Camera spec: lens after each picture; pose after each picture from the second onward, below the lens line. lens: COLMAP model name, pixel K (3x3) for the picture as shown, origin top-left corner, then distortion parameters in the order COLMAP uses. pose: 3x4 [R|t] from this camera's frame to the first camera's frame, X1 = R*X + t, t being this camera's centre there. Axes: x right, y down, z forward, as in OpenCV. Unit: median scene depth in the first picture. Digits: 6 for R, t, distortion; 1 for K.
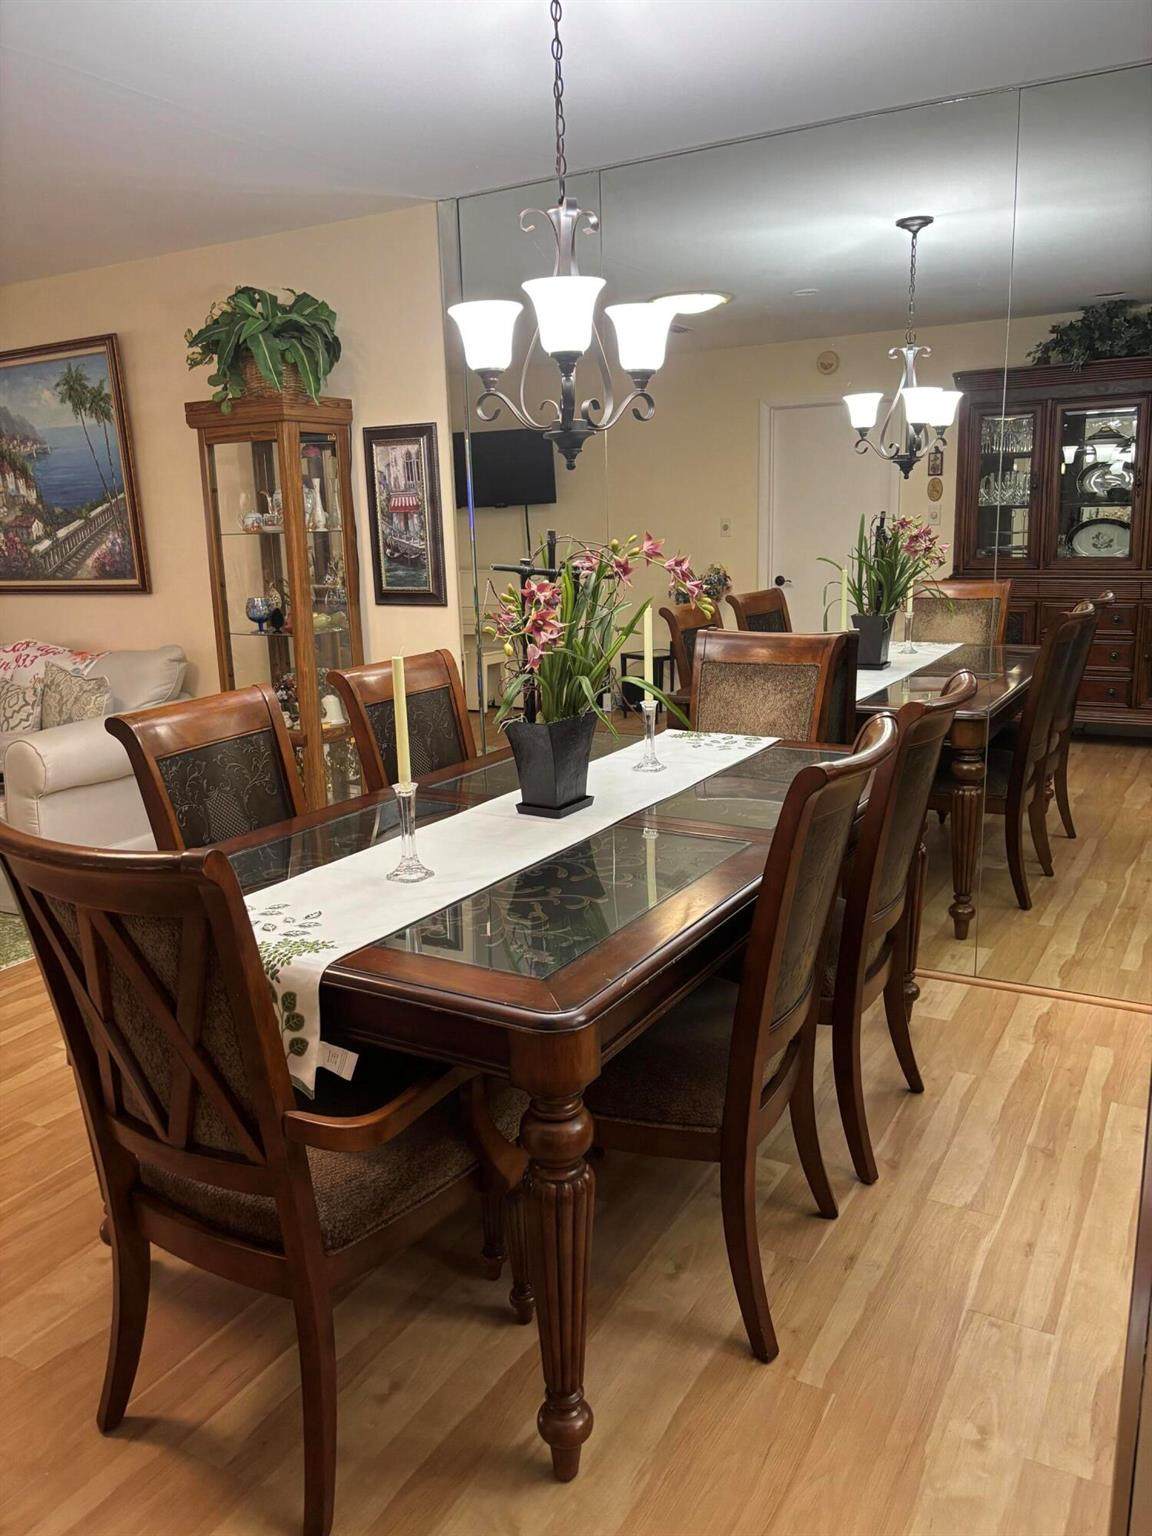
lens RADIAL K [[1170.2, 0, 573.0], [0, 1170.2, 779.7], [0, 0, 1]] dist [0.036483, -0.040997]
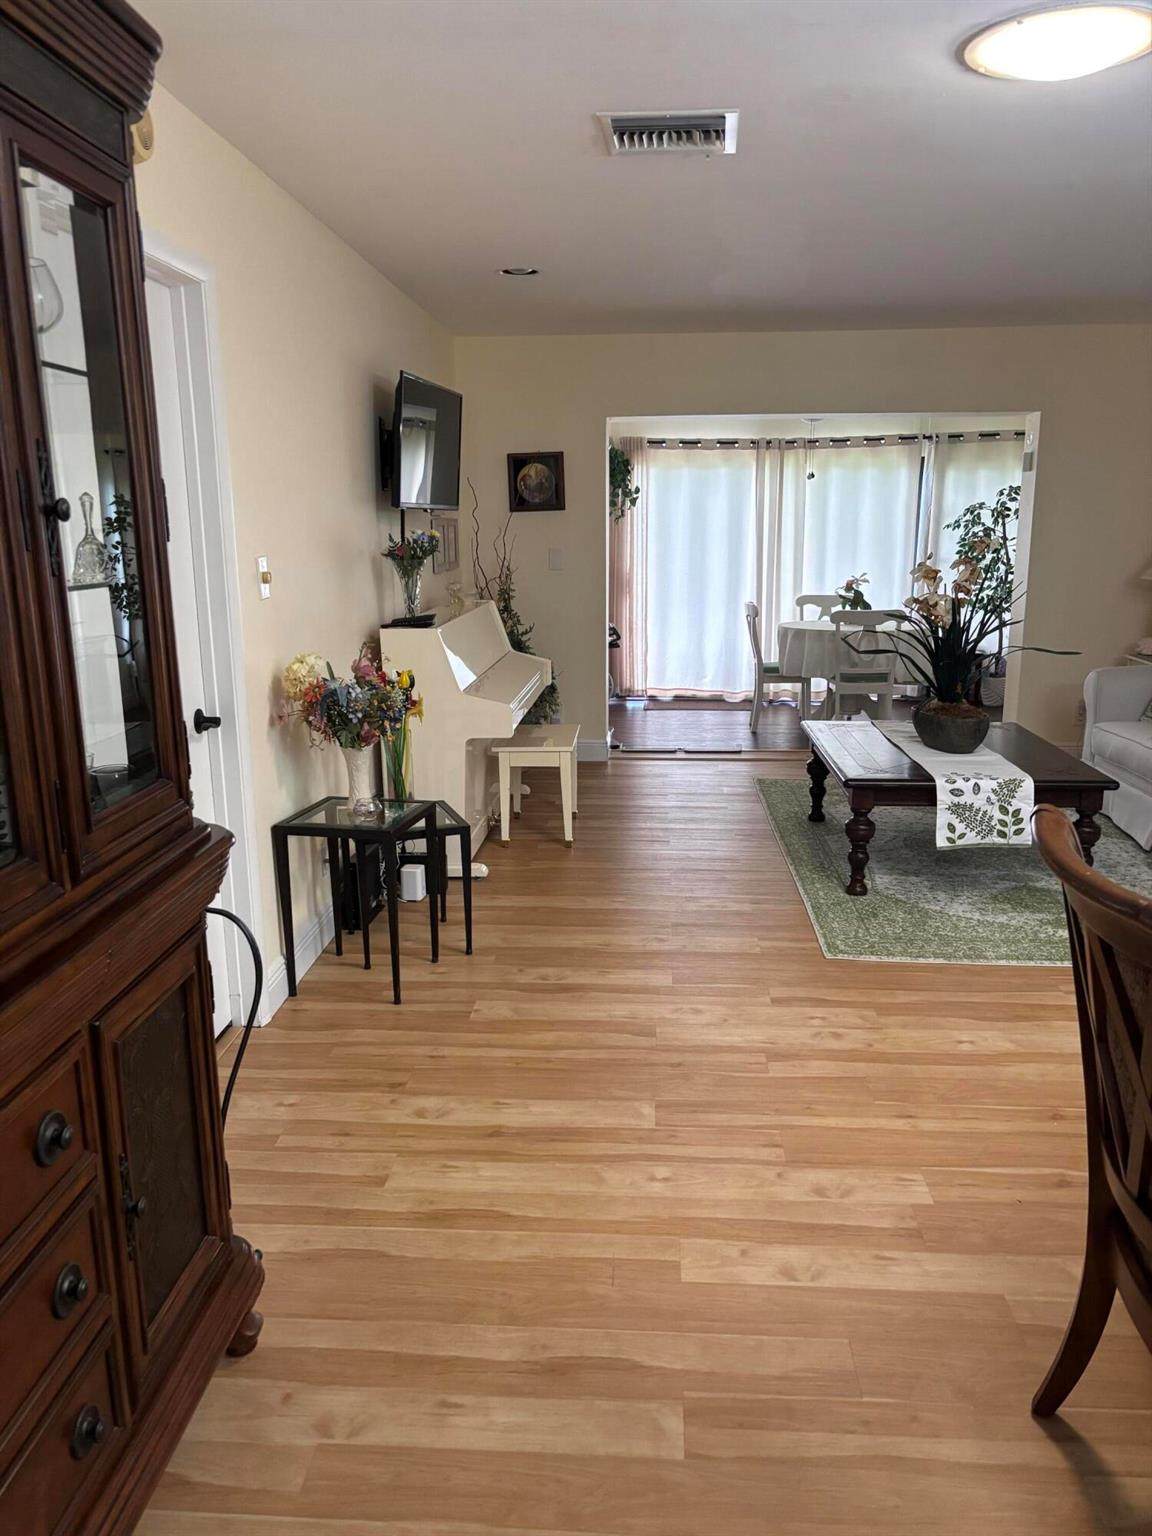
lens RADIAL K [[1170.2, 0, 573.4], [0, 1170.2, 775.5], [0, 0, 1]] dist [0.036483, -0.040997]
pose [[0.441596, 0.224561, -0.868657, 0.158137], [-0.206893, 0.967566, 0.144953, -0.045196], [0.873034, 0.115708, 0.473733, 0.069878]]
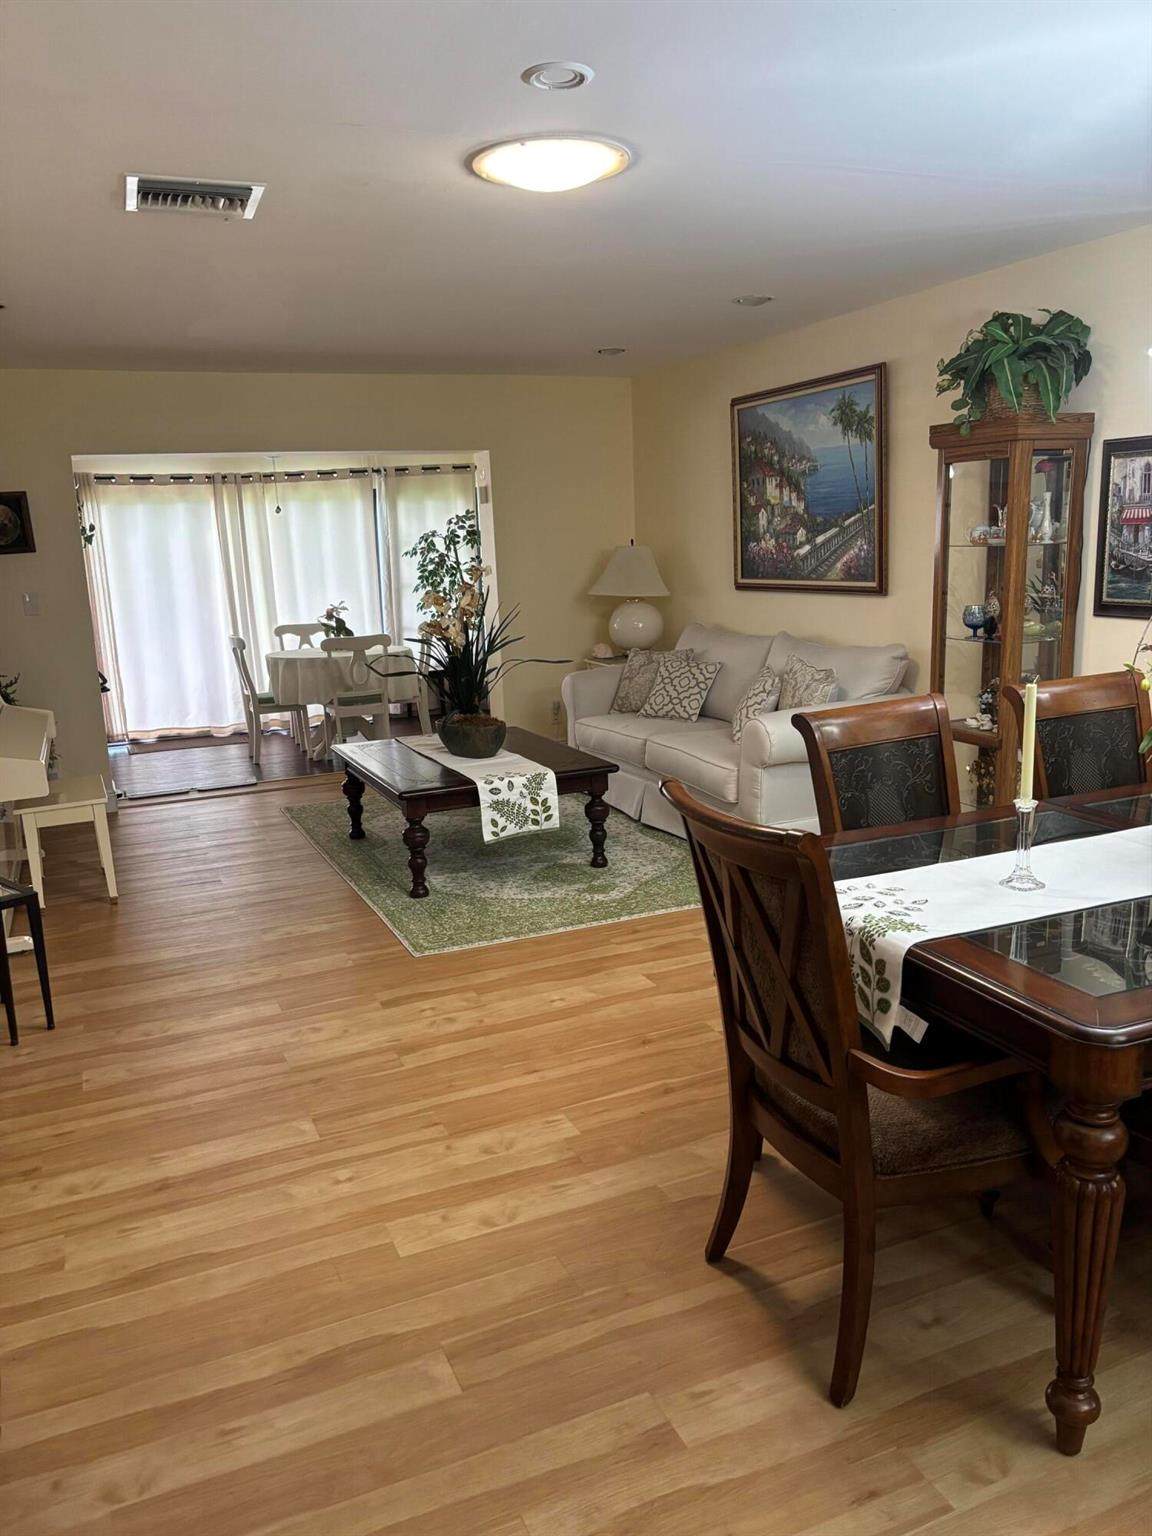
lens RADIAL K [[1170.2, 0, 563.8], [0, 1170.2, 776.9], [0, 0, 1]] dist [0.036483, -0.040997]
pose [[0.800728, 0.124004, -0.586053, 0.135414], [-0.116926, 0.991875, 0.050116, -0.020341], [0.587506, 0.028395, 0.808721, -0.128638]]
